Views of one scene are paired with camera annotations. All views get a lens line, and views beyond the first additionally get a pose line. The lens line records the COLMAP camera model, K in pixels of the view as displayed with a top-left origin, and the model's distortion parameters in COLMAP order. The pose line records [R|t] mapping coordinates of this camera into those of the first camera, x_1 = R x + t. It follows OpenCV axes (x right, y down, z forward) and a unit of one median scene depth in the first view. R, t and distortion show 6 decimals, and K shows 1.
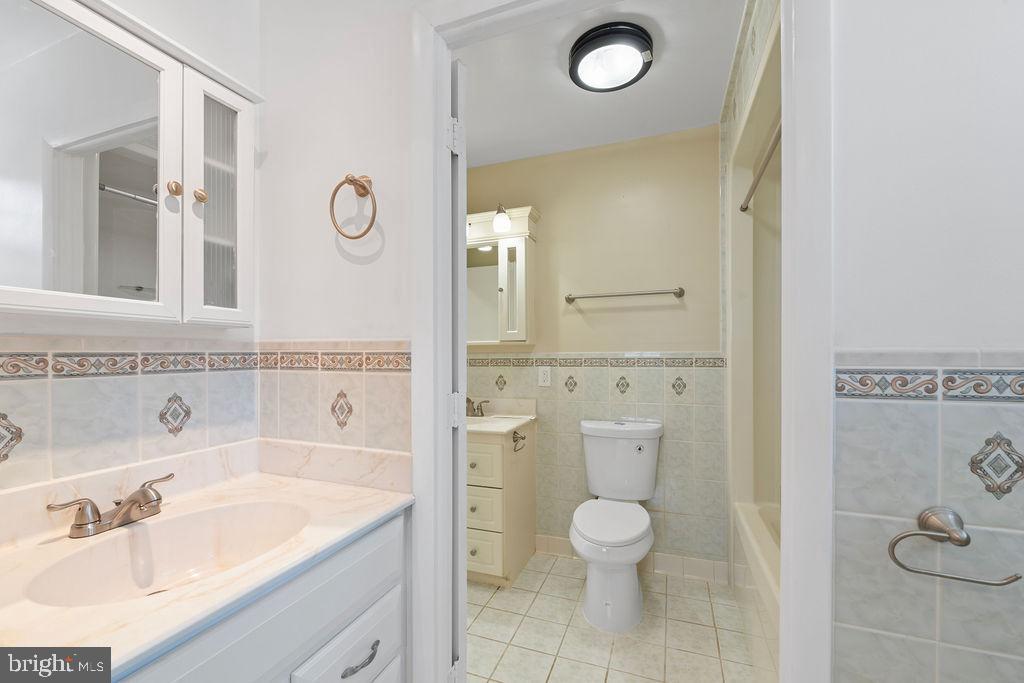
lens RADIAL K [[420.0, 0, 511.4], [0, 420.0, 351.7], [0, 0, 1]] dist [-0.003954, -0.000105]
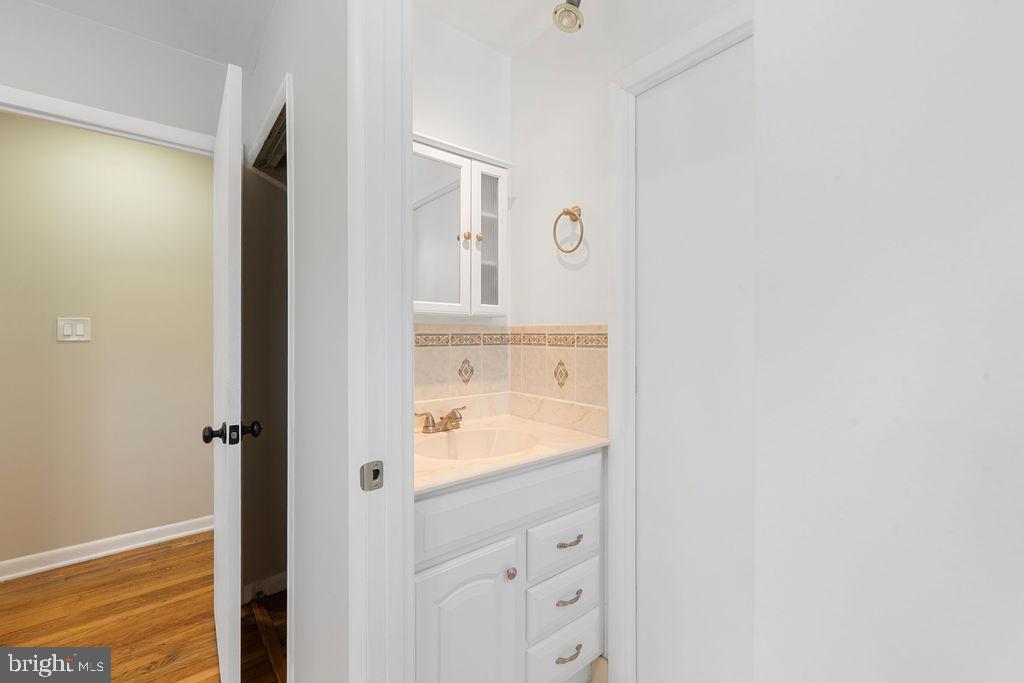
lens RADIAL K [[420.0, 0, 510.5], [0, 420.0, 338.0], [0, 0, 1]] dist [-0.003954, -0.000105]
pose [[0.860301, 0.006119, -0.509750, 0.179034], [-0.001759, 0.999958, 0.009035, 0.004793], [0.509784, -0.006876, 0.860275, -0.317127]]
